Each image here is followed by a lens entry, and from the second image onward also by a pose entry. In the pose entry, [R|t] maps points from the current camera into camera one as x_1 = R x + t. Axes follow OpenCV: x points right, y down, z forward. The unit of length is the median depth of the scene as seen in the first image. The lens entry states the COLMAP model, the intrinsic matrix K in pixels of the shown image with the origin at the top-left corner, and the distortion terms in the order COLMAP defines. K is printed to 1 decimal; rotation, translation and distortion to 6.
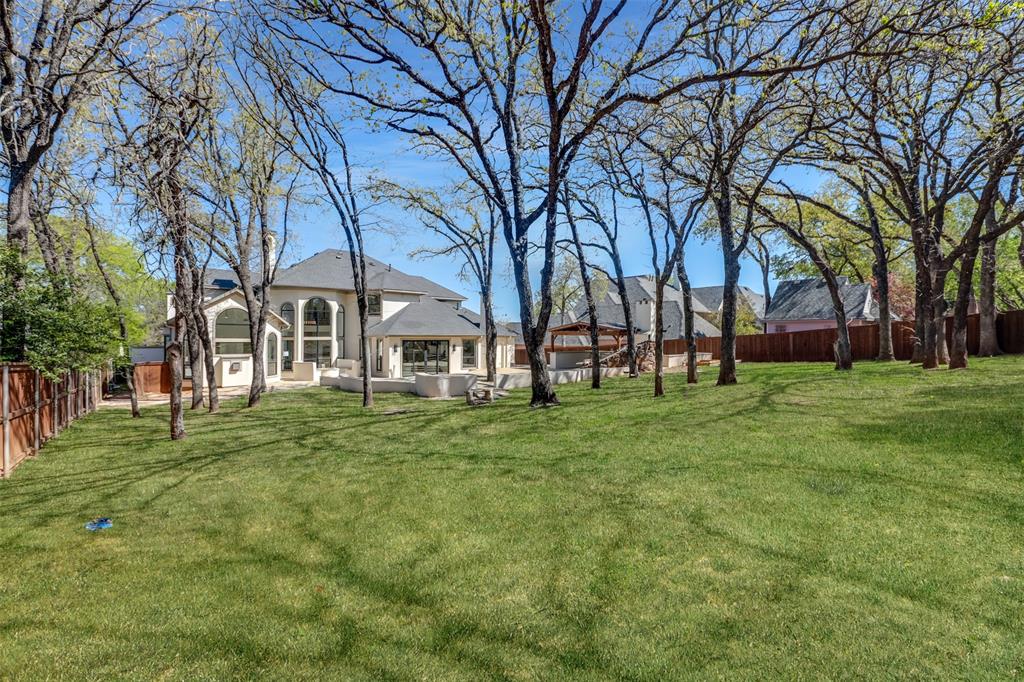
lens RADIAL K [[425.6, 0, 508.4], [0, 425.6, 336.2], [0, 0, 1]] dist [0.006268, -0.000600]
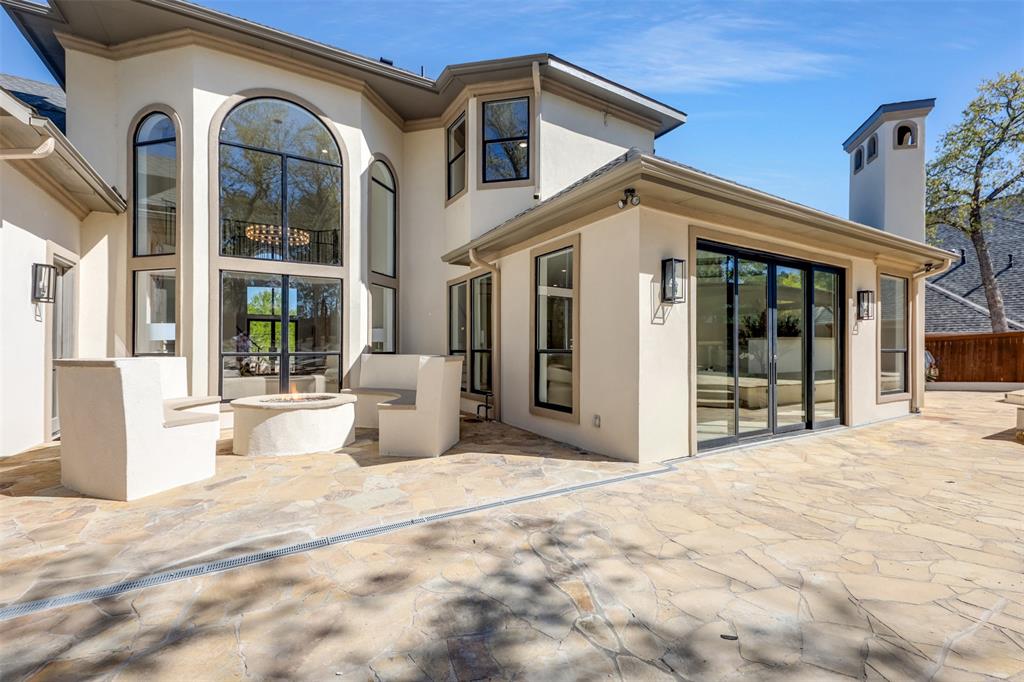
lens RADIAL K [[425.6, 0, 510.4], [0, 425.6, 351.6], [0, 0, 1]] dist [0.006268, -0.000600]
pose [[0.987774, -0.003158, -0.155861, -0.275899], [0.003247, 0.999995, 0.000316, 0.050958], [0.155859, -0.000818, 0.987779, 0.758742]]
